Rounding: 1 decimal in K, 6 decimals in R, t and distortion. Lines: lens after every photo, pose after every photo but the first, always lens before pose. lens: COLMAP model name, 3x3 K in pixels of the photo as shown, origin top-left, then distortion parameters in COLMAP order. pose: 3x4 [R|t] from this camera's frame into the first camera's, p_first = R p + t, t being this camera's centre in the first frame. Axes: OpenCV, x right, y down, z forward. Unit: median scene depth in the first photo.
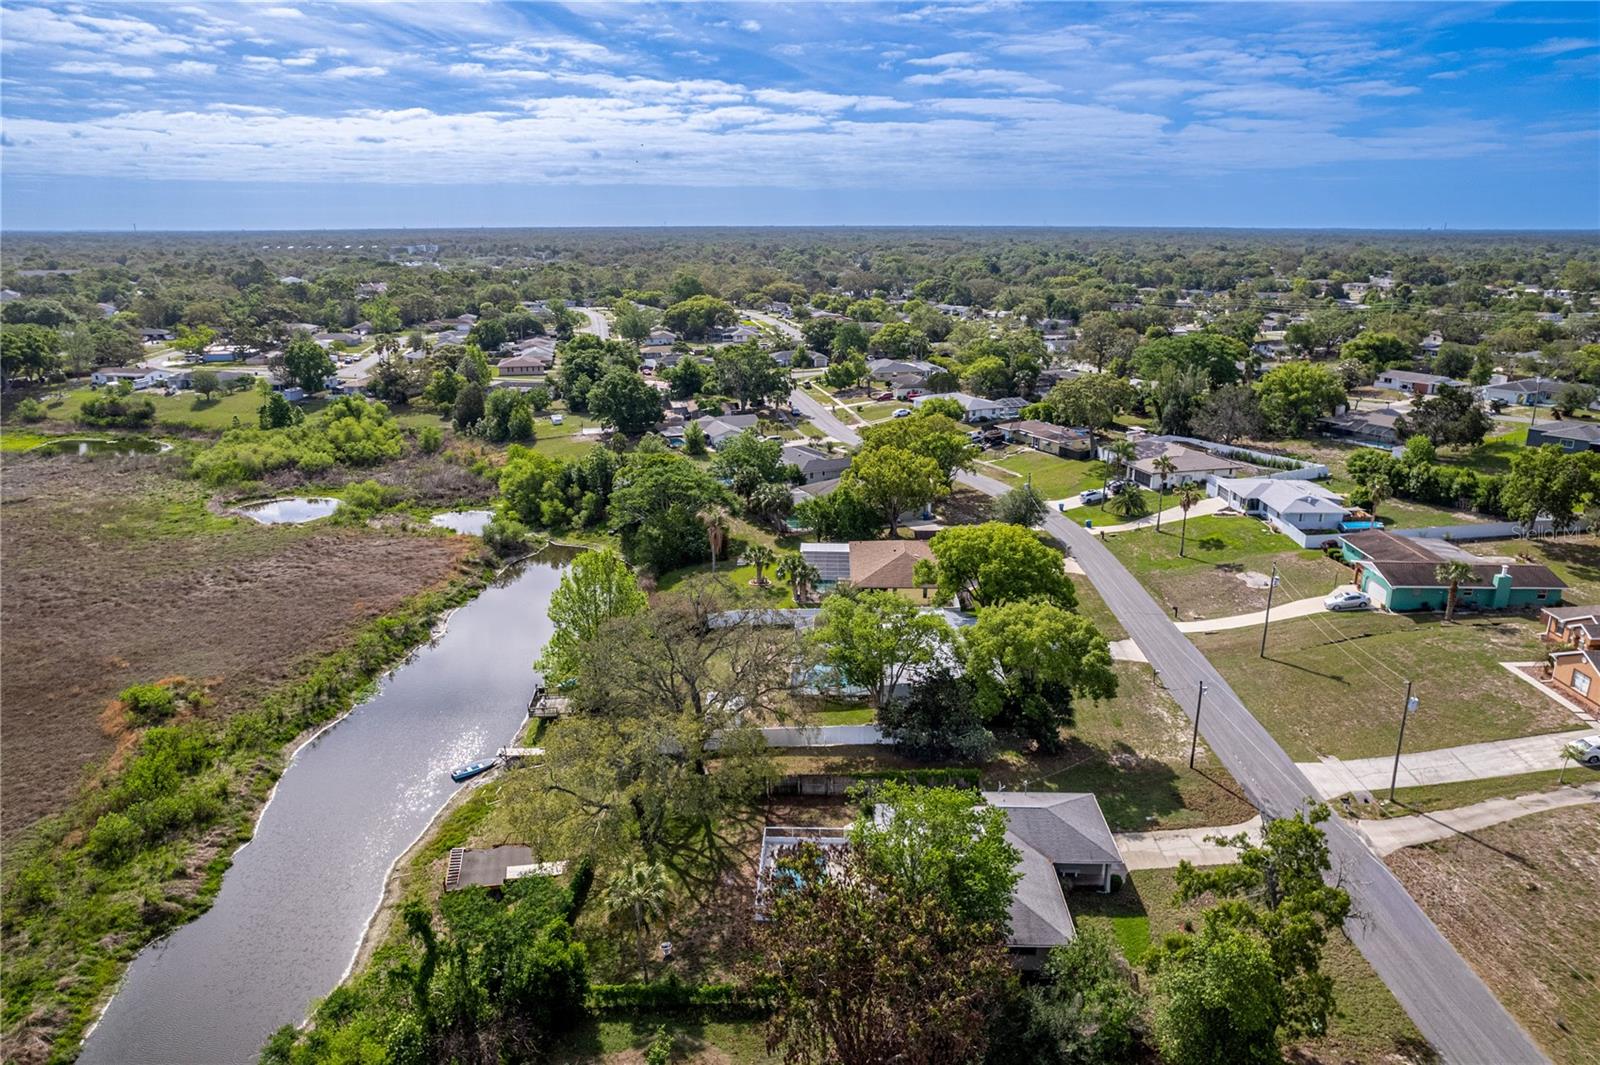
lens RADIAL K [[1054.3, 0, 800.0], [0, 1054.3, 532.5], [0, 0, 1]] dist [-0.067208, 0.048169]
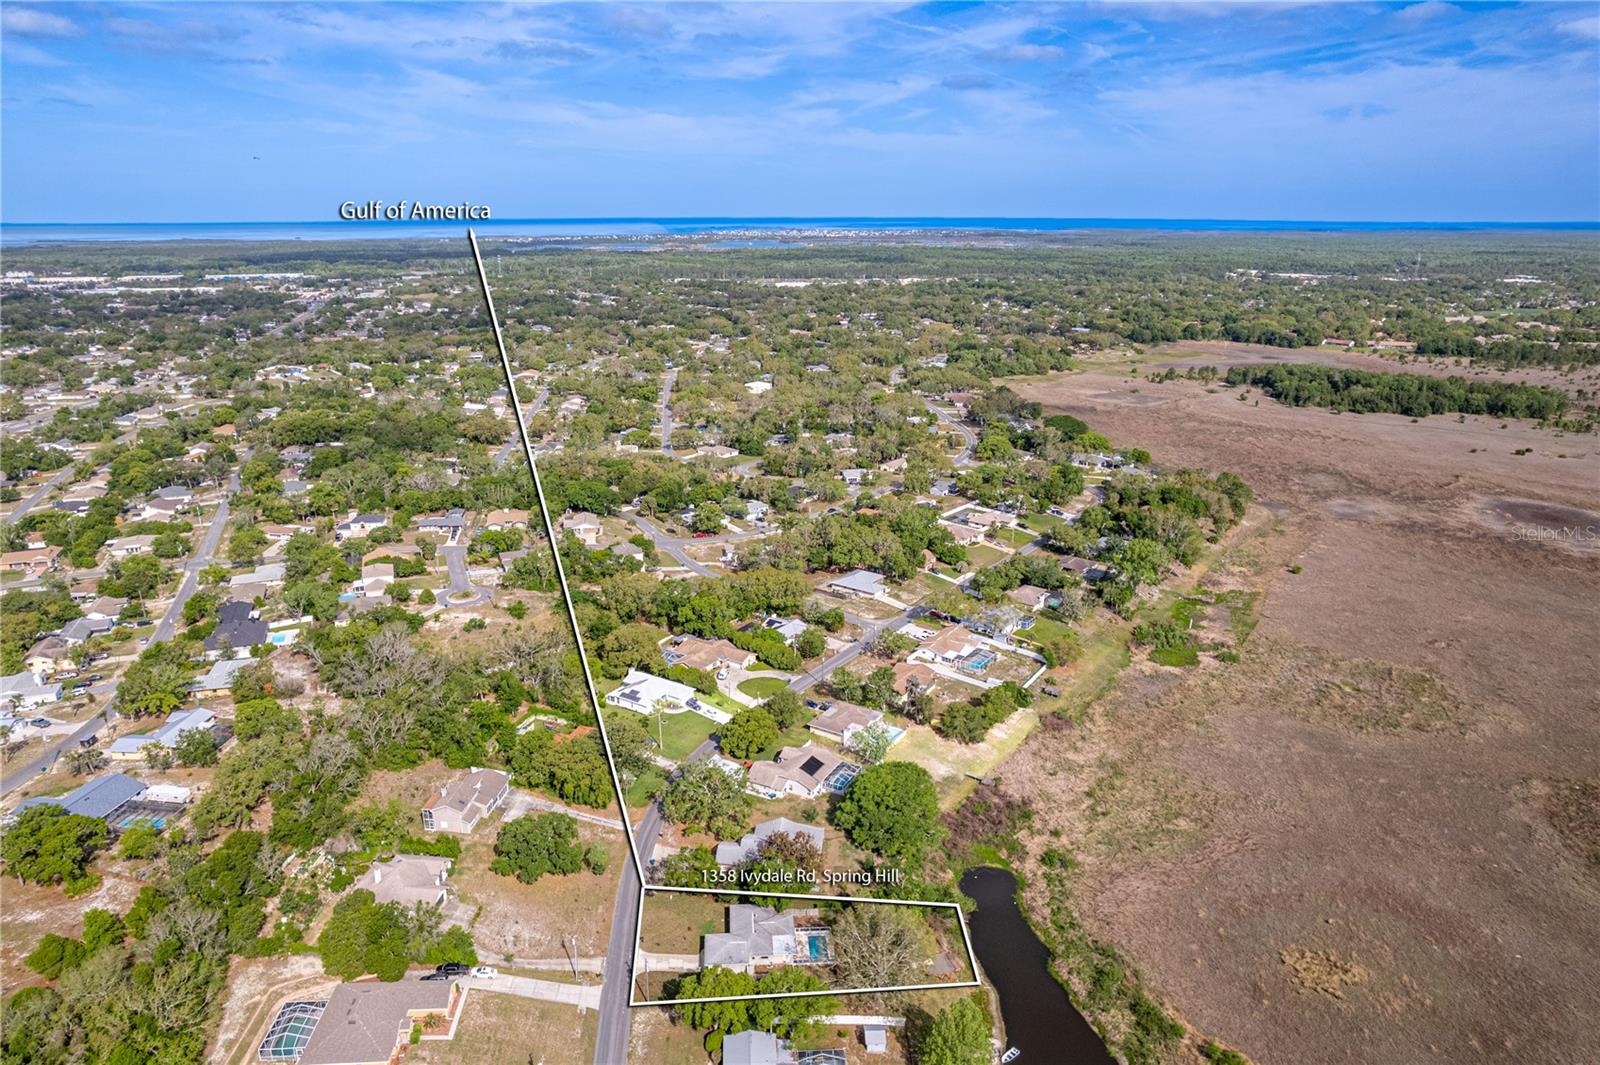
lens RADIAL K [[1048.8, 0, 797.9], [0, 1048.8, 535.2], [0, 0, 1]] dist [-0.071835, 0.059286]
pose [[-0.993944, 0.034268, -0.104411, 0.122253], [-0.029035, 0.834479, 0.550275, -0.852480], [0.105986, 0.549974, -0.828430, 1.088369]]
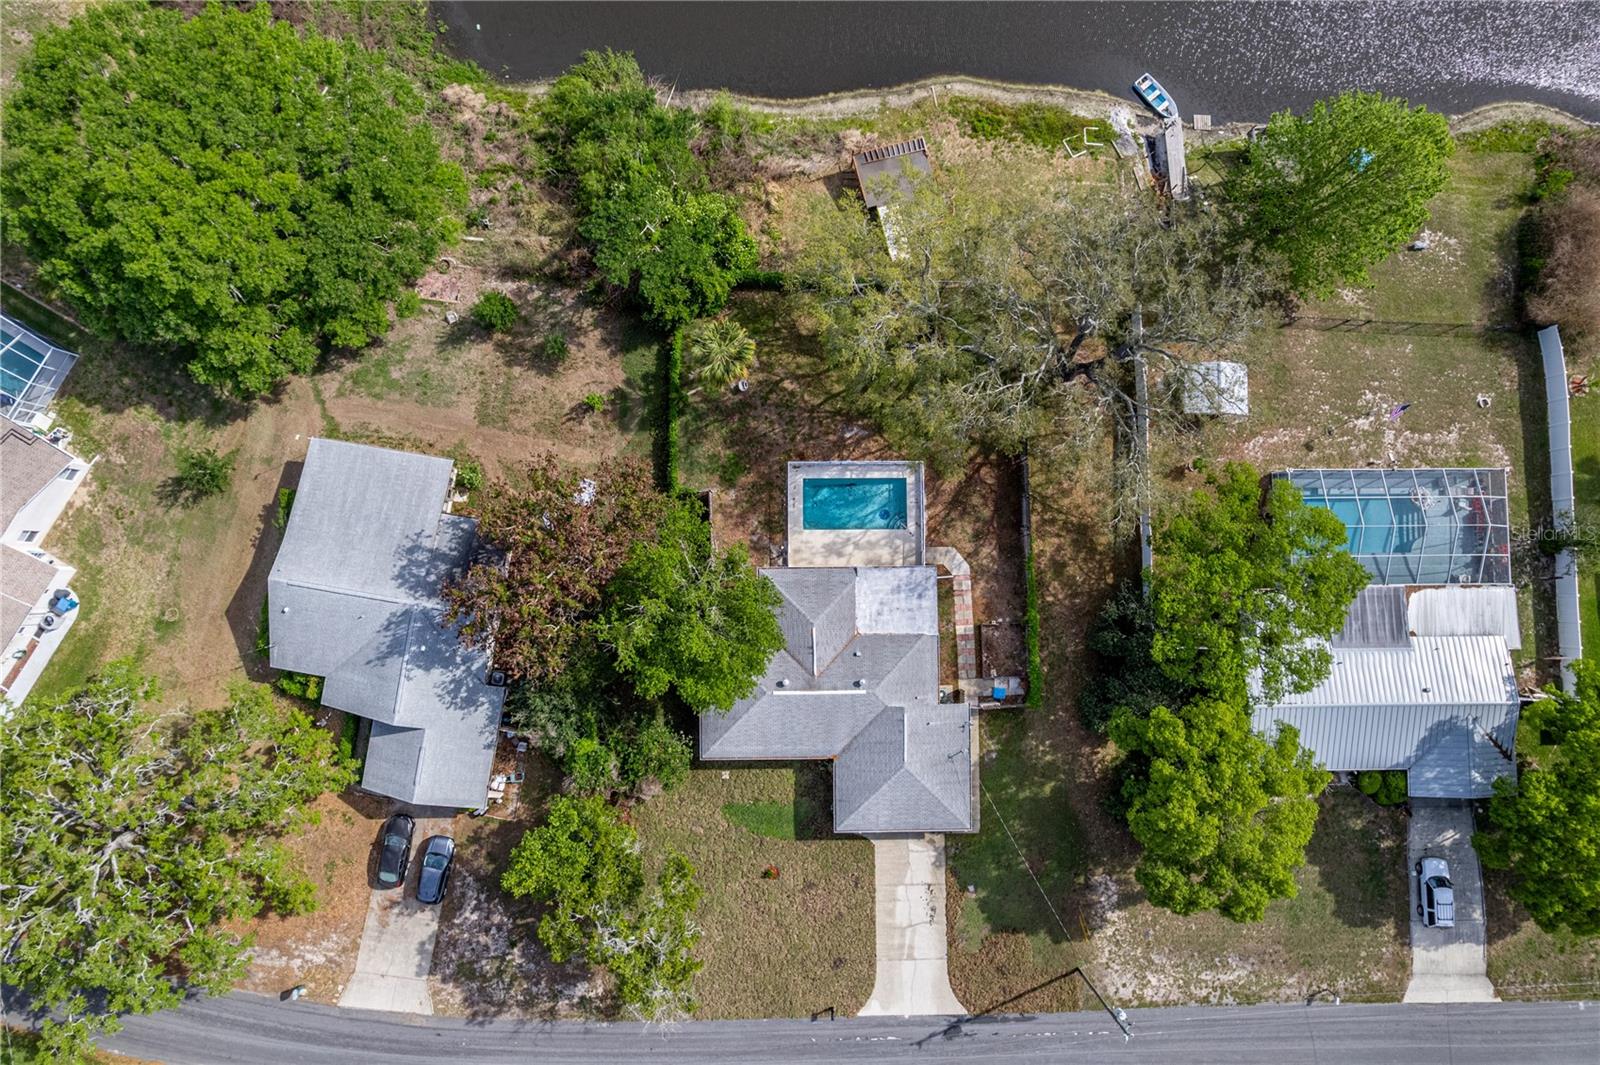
lens RADIAL K [[1040.1, 0, 784.7], [0, 1040.1, 531.8], [0, 0, 1]] dist [-0.063681, 0.060994]
pose [[0.049007, 0.997636, -0.048166, 0.028077], [-0.294055, 0.060498, 0.953872, -0.238172], [0.954531, -0.032583, 0.296325, 0.262621]]
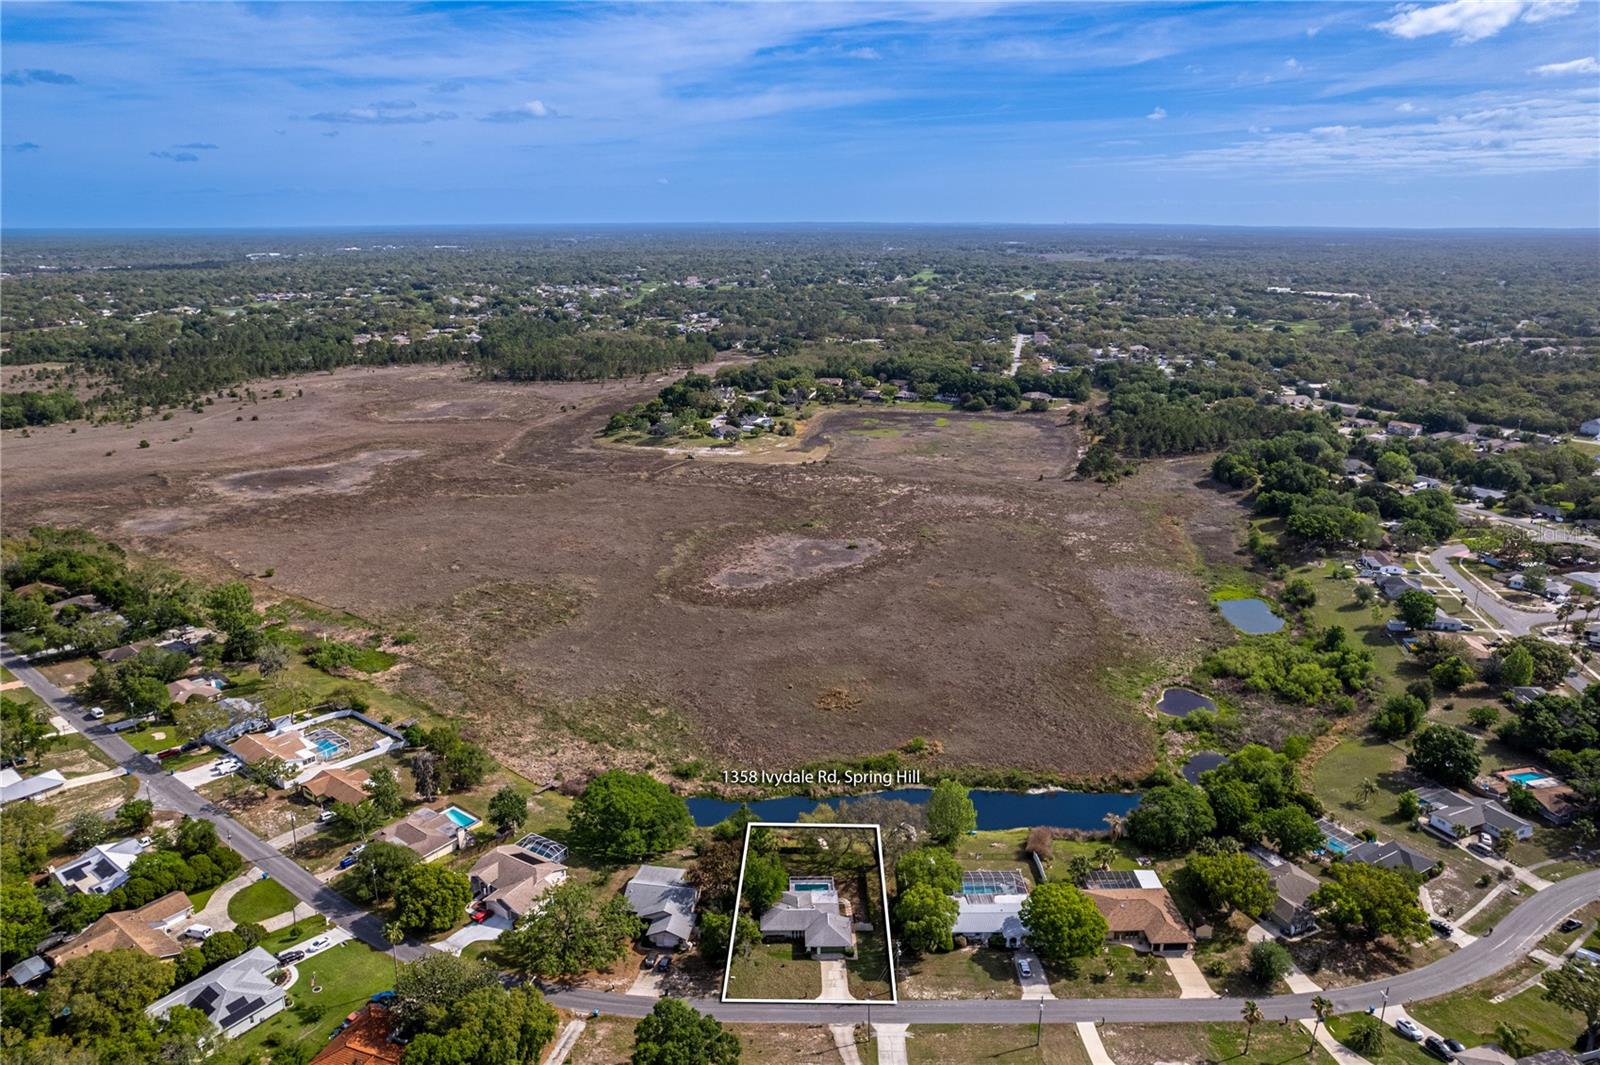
lens RADIAL K [[1040.1, 0, 784.7], [0, 1040.1, 531.8], [0, 0, 1]] dist [-0.063681, 0.060994]
pose [[0.049304, 0.290360, -0.955646, 1.040109], [-0.278636, 0.922822, 0.266012, -0.570162], [0.959130, 0.253162, 0.126404, 0.116669]]
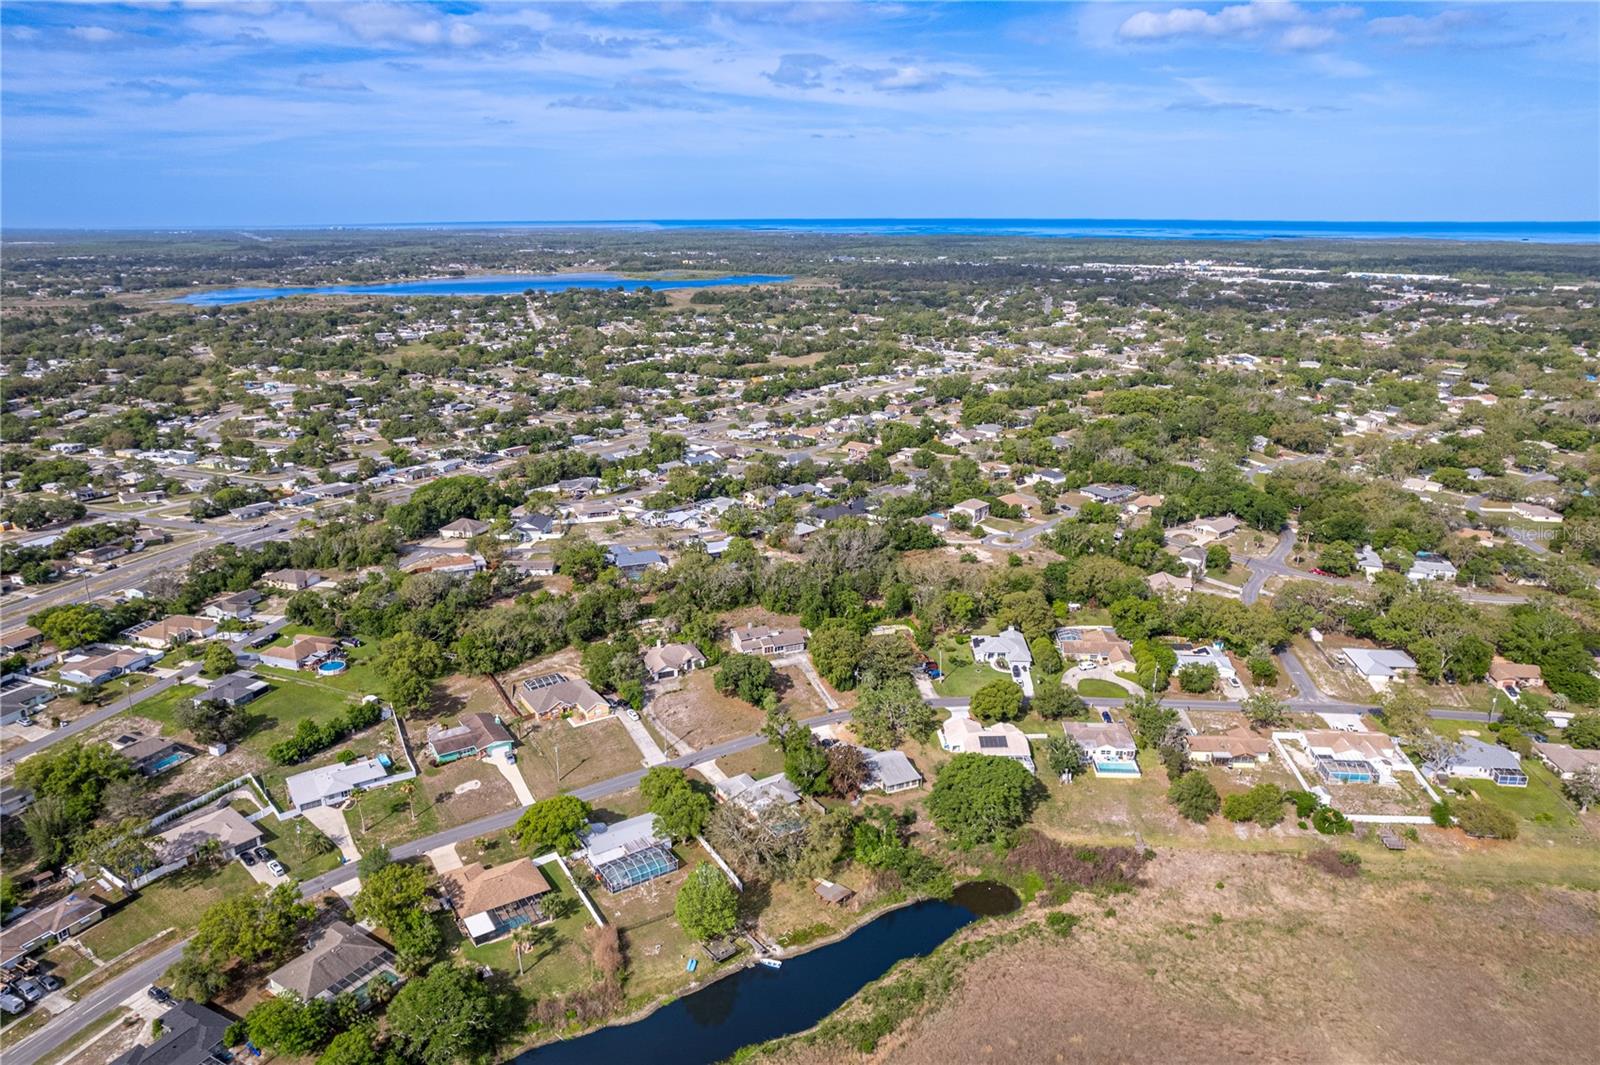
lens RADIAL K [[1054.3, 0, 800.0], [0, 1054.3, 532.5], [0, 0, 1]] dist [-0.067208, 0.048169]
pose [[-0.585603, -0.232437, 0.776558, -0.970330], [0.232034, 0.869851, 0.435338, -0.777026], [-0.776678, 0.435123, -0.455454, 0.844609]]
